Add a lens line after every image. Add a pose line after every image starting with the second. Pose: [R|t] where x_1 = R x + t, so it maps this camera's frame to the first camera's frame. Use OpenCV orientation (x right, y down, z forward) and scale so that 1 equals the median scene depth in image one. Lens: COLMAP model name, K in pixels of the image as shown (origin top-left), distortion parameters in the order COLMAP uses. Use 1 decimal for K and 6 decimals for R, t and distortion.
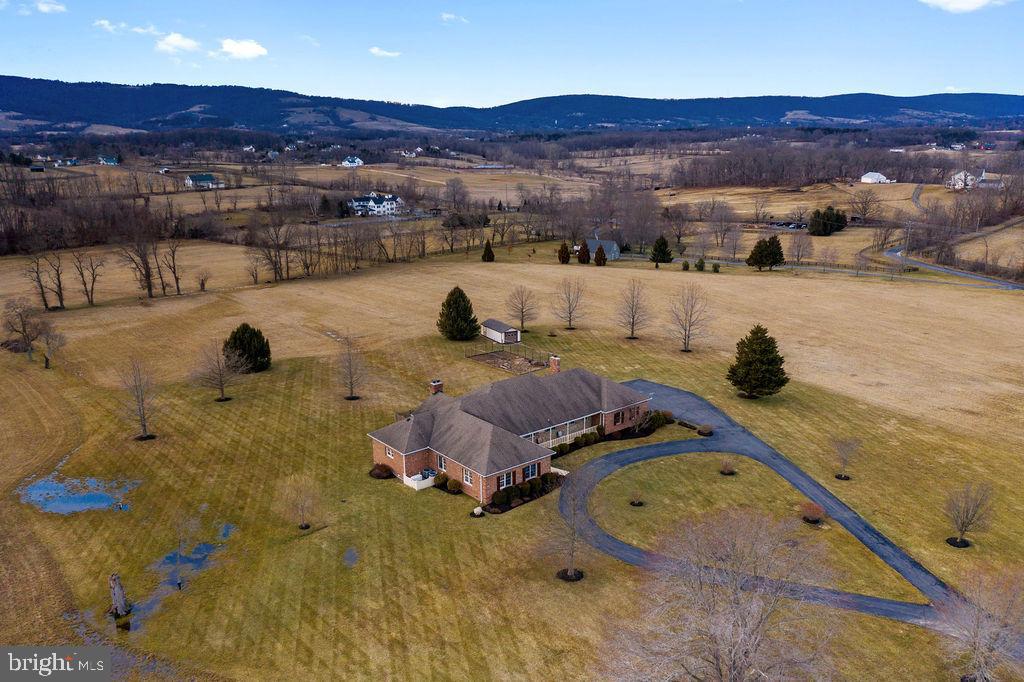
lens RADIAL K [[809.6, 0, 512.0], [0, 809.6, 341.0], [0, 0, 1]] dist [-0.005299, 0.005057]
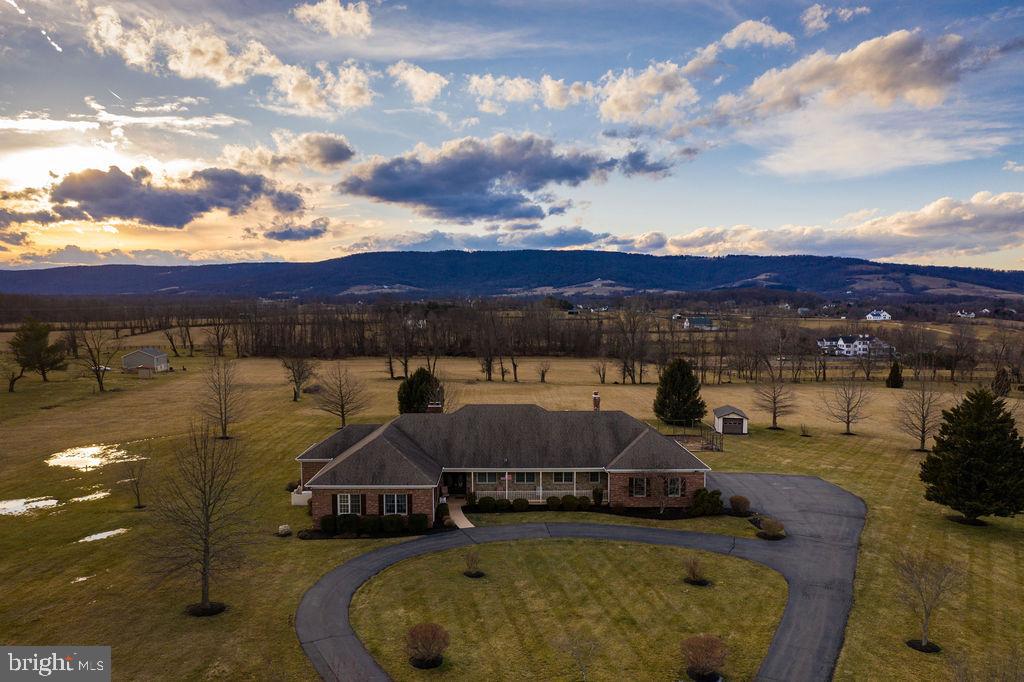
lens RADIAL K [[818.6, 0, 512.0], [0, 818.6, 341.0], [0, 0, 1]] dist [-0.002835, 0.007731]
pose [[0.781724, 0.035988, -0.622586, 0.117125], [-0.163768, 0.975142, -0.149261, 0.024725], [0.601738, 0.218640, 0.768185, 0.106778]]
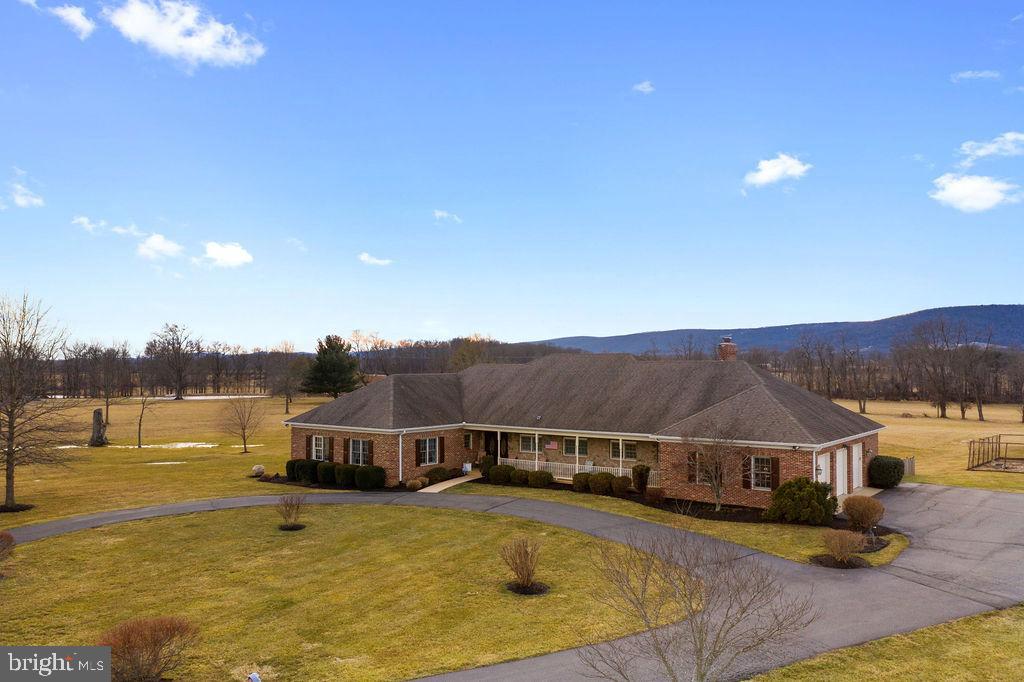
lens RADIAL K [[818.6, 0, 512.0], [0, 818.6, 341.0], [0, 0, 1]] dist [-0.002835, 0.007731]
pose [[0.232019, -0.021878, -0.972465, 0.128449], [-0.249674, 0.964913, -0.081277, 0.023531], [0.940122, 0.261657, 0.218415, 0.209139]]
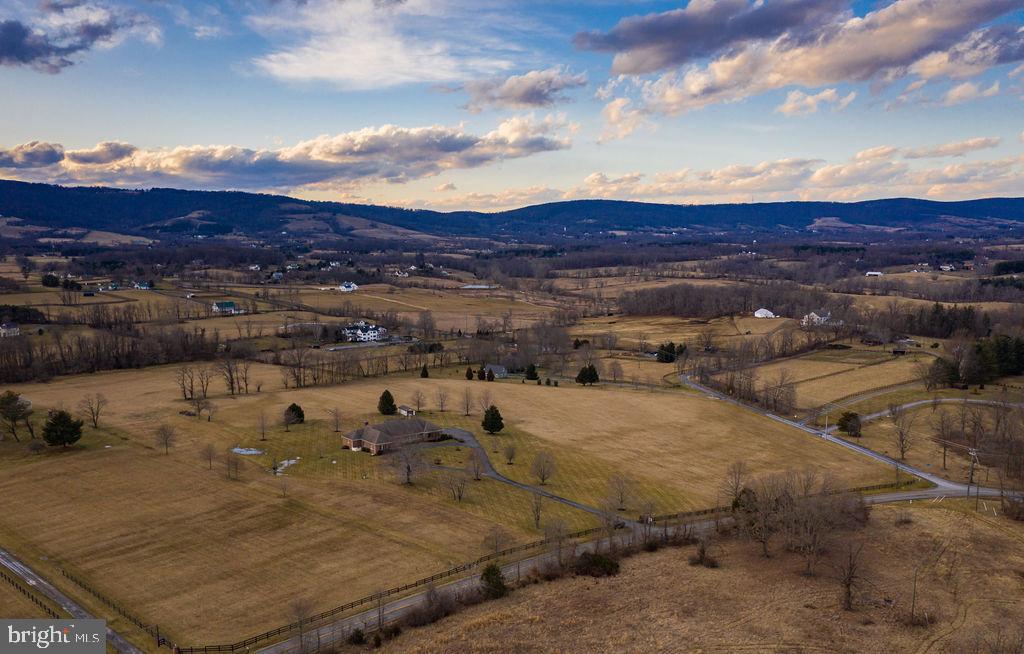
lens RADIAL K [[918.6, 0, 512.0], [0, 918.6, 327.0], [0, 0, 1]] dist [0.000740, 0.006757]
pose [[0.999758, 0.013687, -0.017228, 0.120983], [-0.016078, 0.988956, -0.147333, 0.048733], [0.015021, 0.147574, 0.988937, -0.577866]]
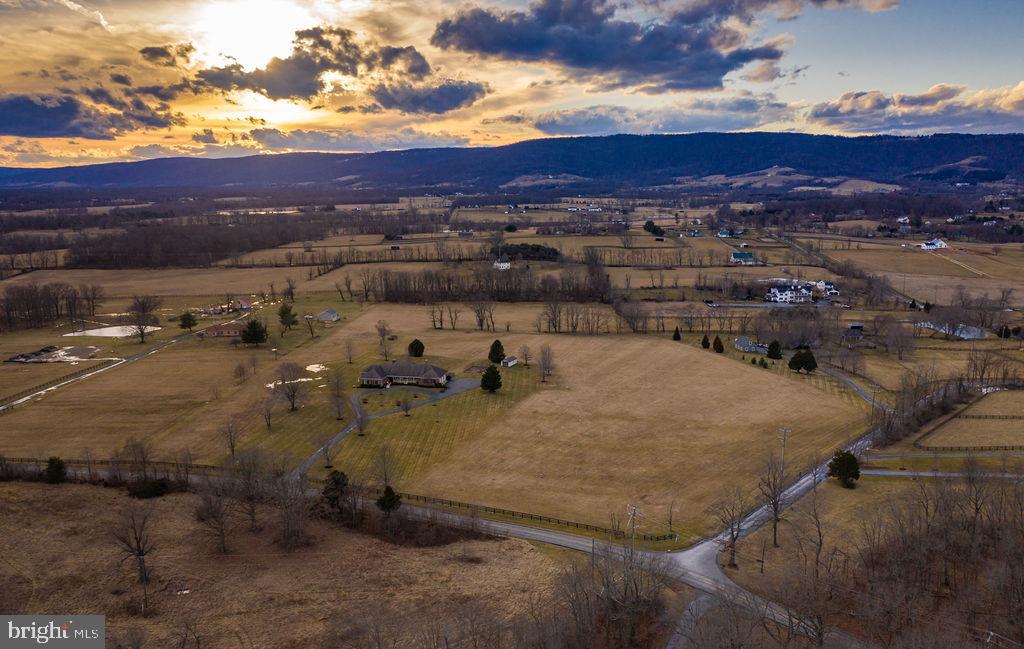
lens RADIAL K [[905.0, 0, 512.0], [0, 905.0, 324.5], [0, 0, 1]] dist [0.007552, 0.011434]
pose [[0.627203, 0.129868, -0.767952, 0.761381], [-0.195266, 0.980730, 0.006374, -0.052248], [0.753982, 0.145957, 0.640475, -0.255050]]
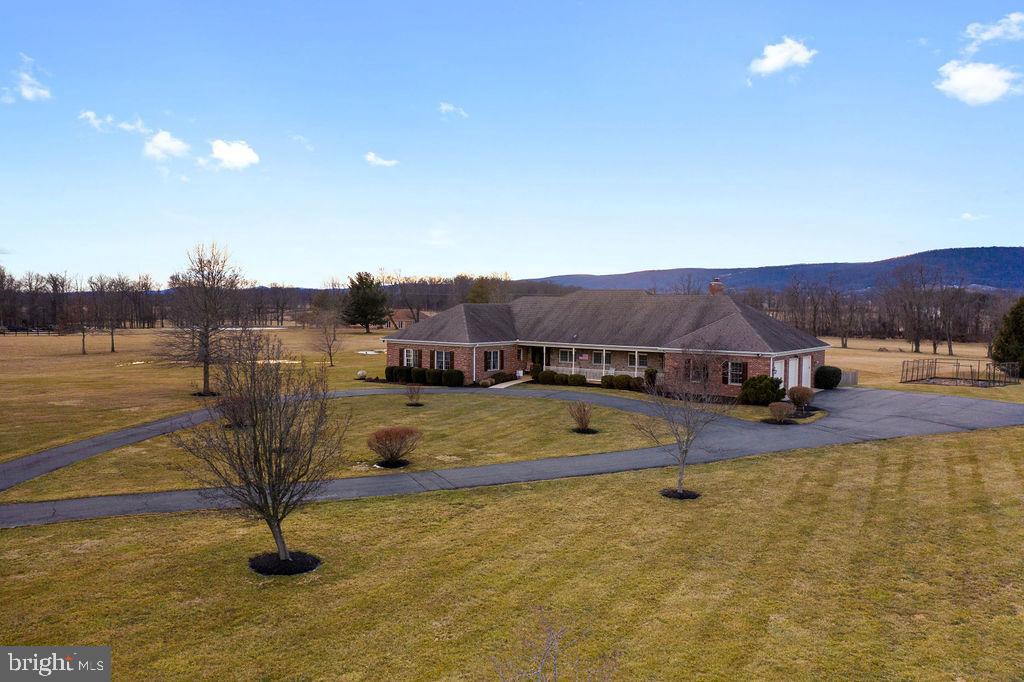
lens RADIAL K [[825.4, 0, 512.0], [0, 825.4, 341.0], [0, 0, 1]] dist [0.000936, 0.000206]
pose [[0.236021, 0.054104, -0.970241, 0.168864], [-0.259292, 0.965755, -0.009221, 0.029384], [0.936516, 0.253752, 0.241967, 0.190637]]
